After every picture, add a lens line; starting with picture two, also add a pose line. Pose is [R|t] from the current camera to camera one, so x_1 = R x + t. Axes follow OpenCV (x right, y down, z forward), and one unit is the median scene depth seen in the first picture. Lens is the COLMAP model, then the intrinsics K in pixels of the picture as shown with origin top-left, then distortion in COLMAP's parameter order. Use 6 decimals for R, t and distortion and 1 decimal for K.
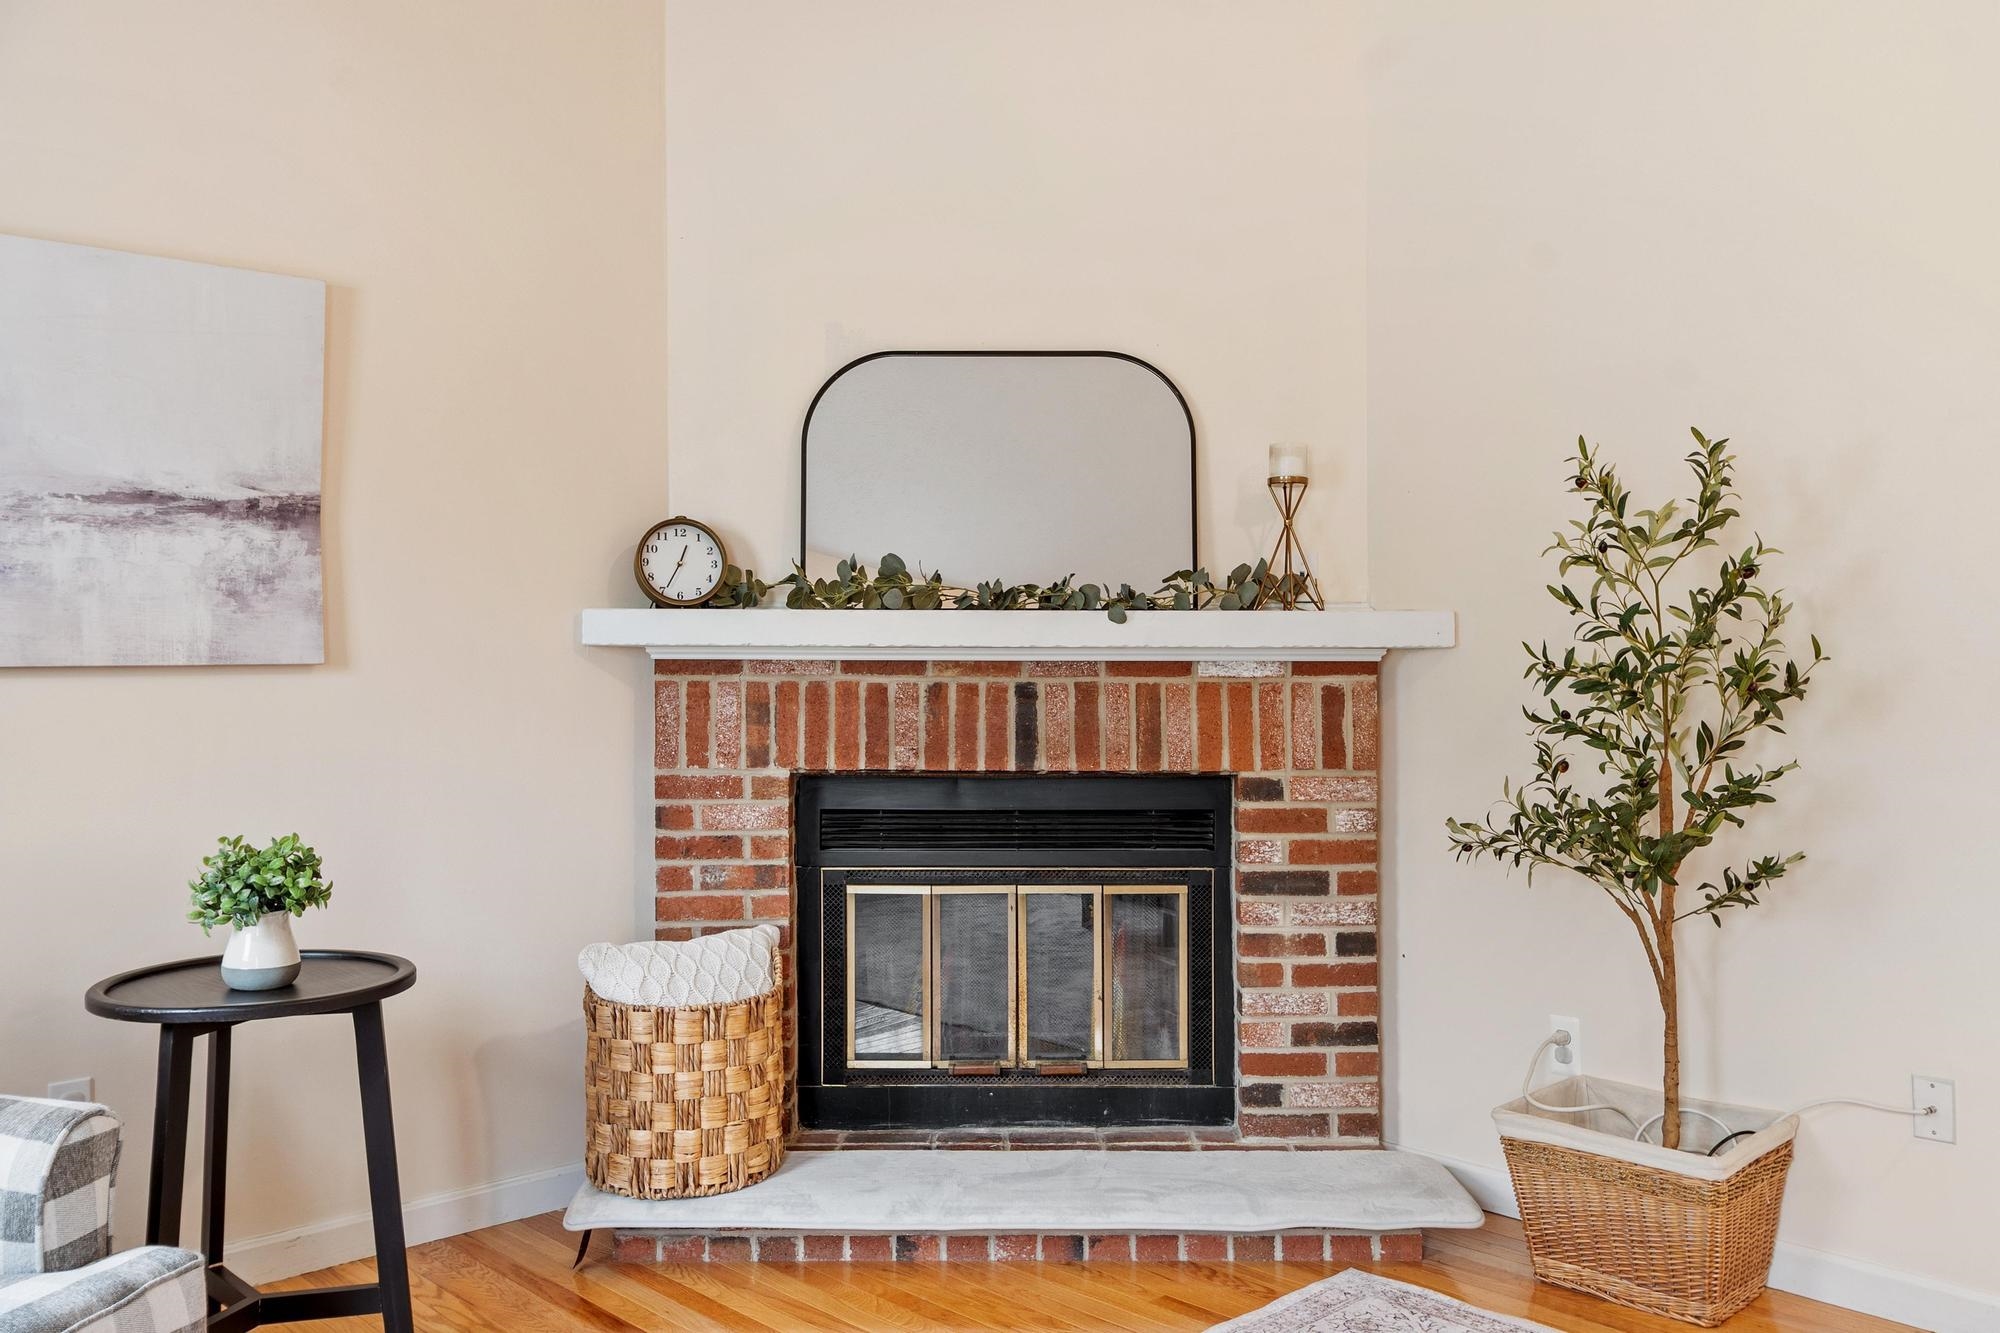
lens RADIAL K [[1639.5, 0, 1000.0], [0, 1639.5, 653.2], [0, 0, 1]] dist [0.017982, -0.001511]
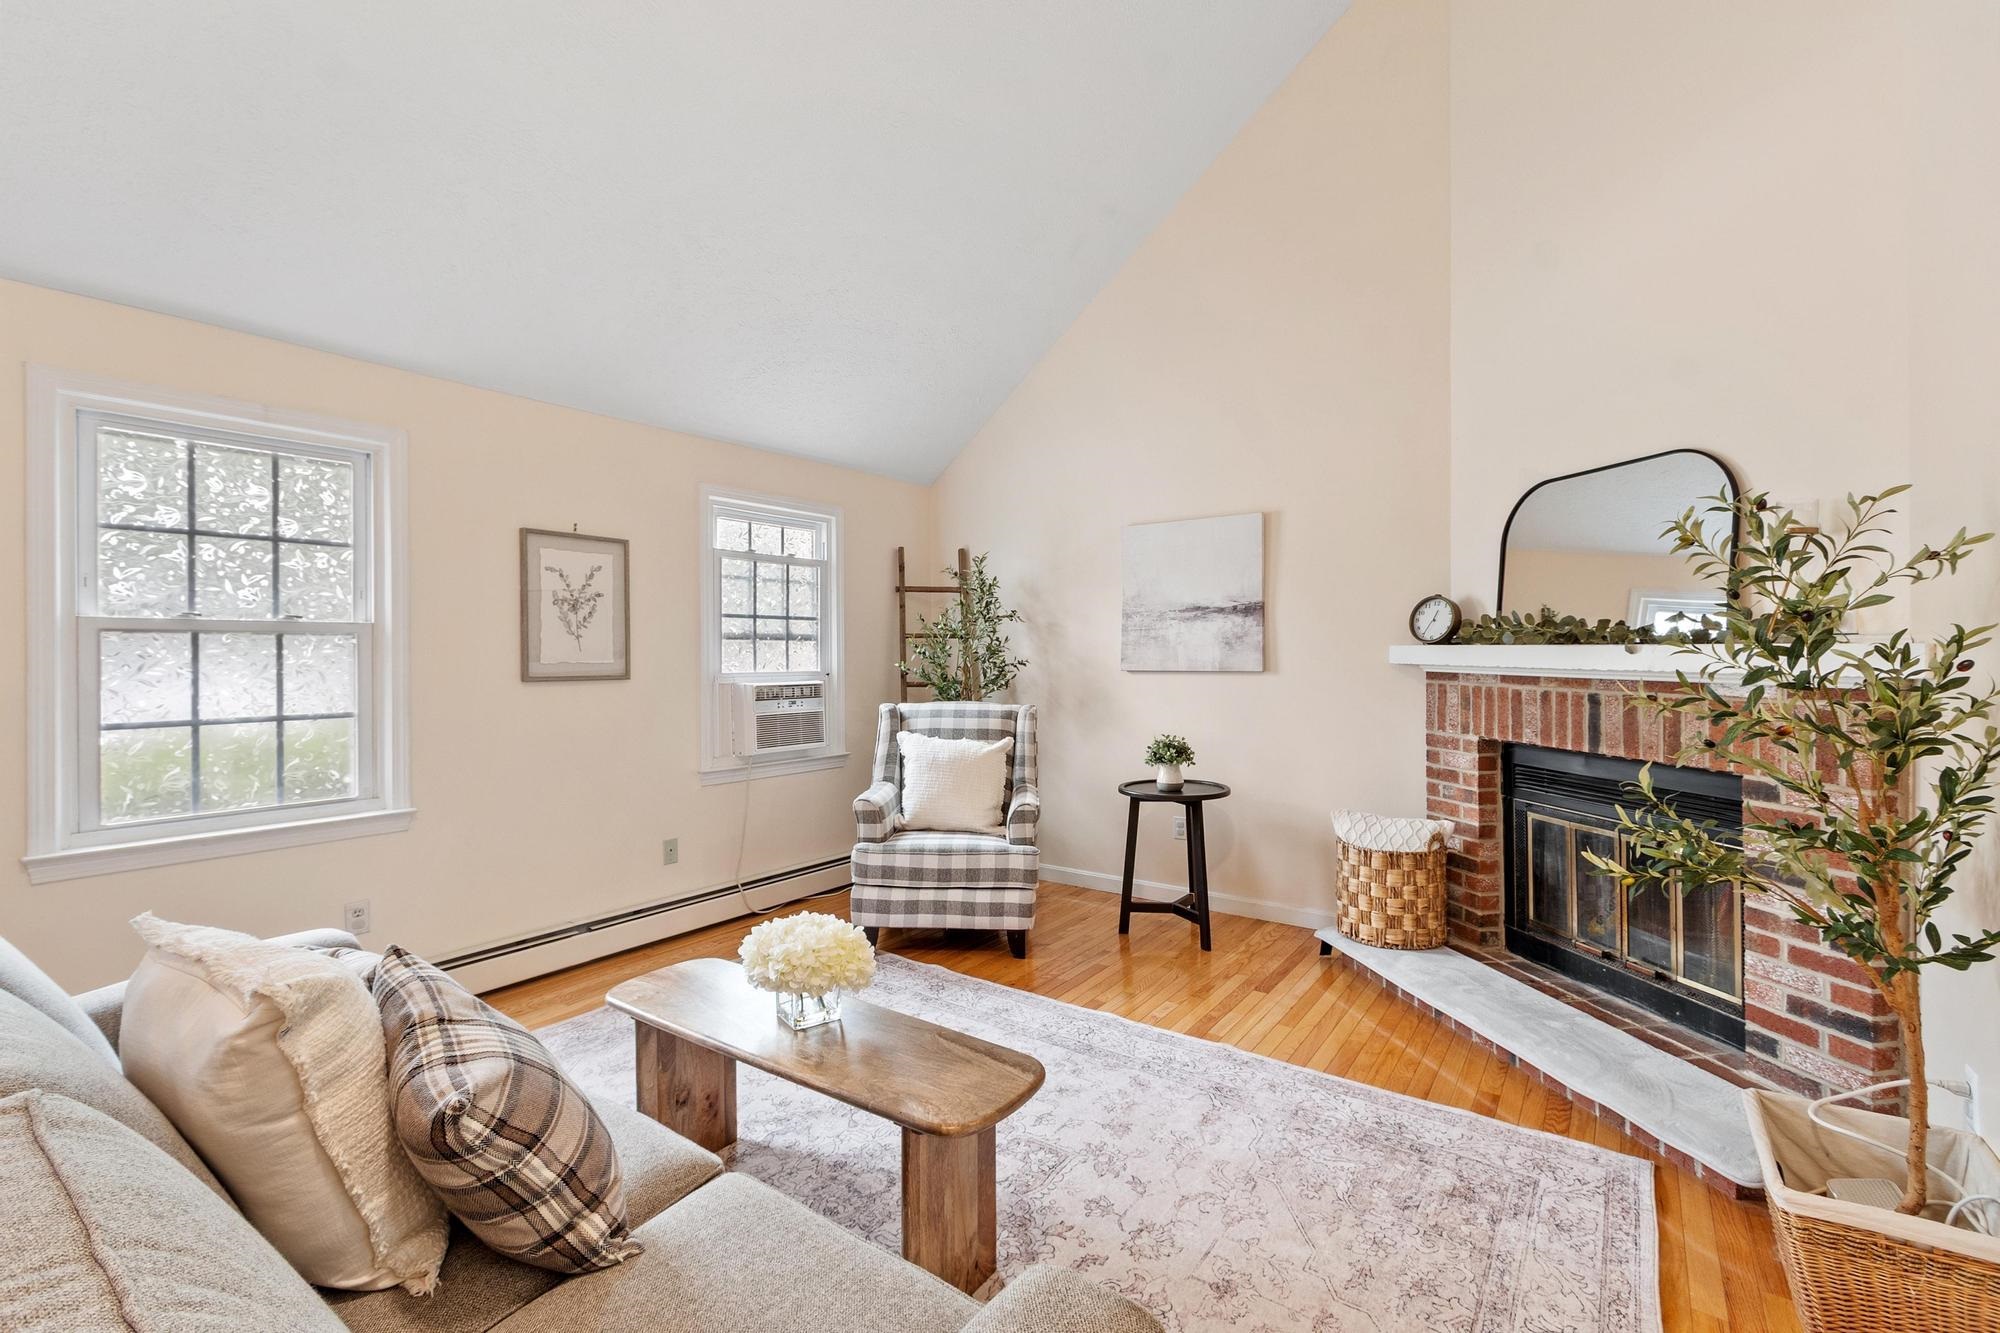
lens RADIAL K [[890.8, 0, 1000.4], [0, 890.8, 663.4], [0, 0, 1]] dist [-0.003725, -0.000354]
pose [[0.184813, 0.015839, -0.982646, 0.701029], [0.006437, 0.999829, 0.017326, -0.026208], [0.982753, -0.009527, 0.184679, 0.331143]]
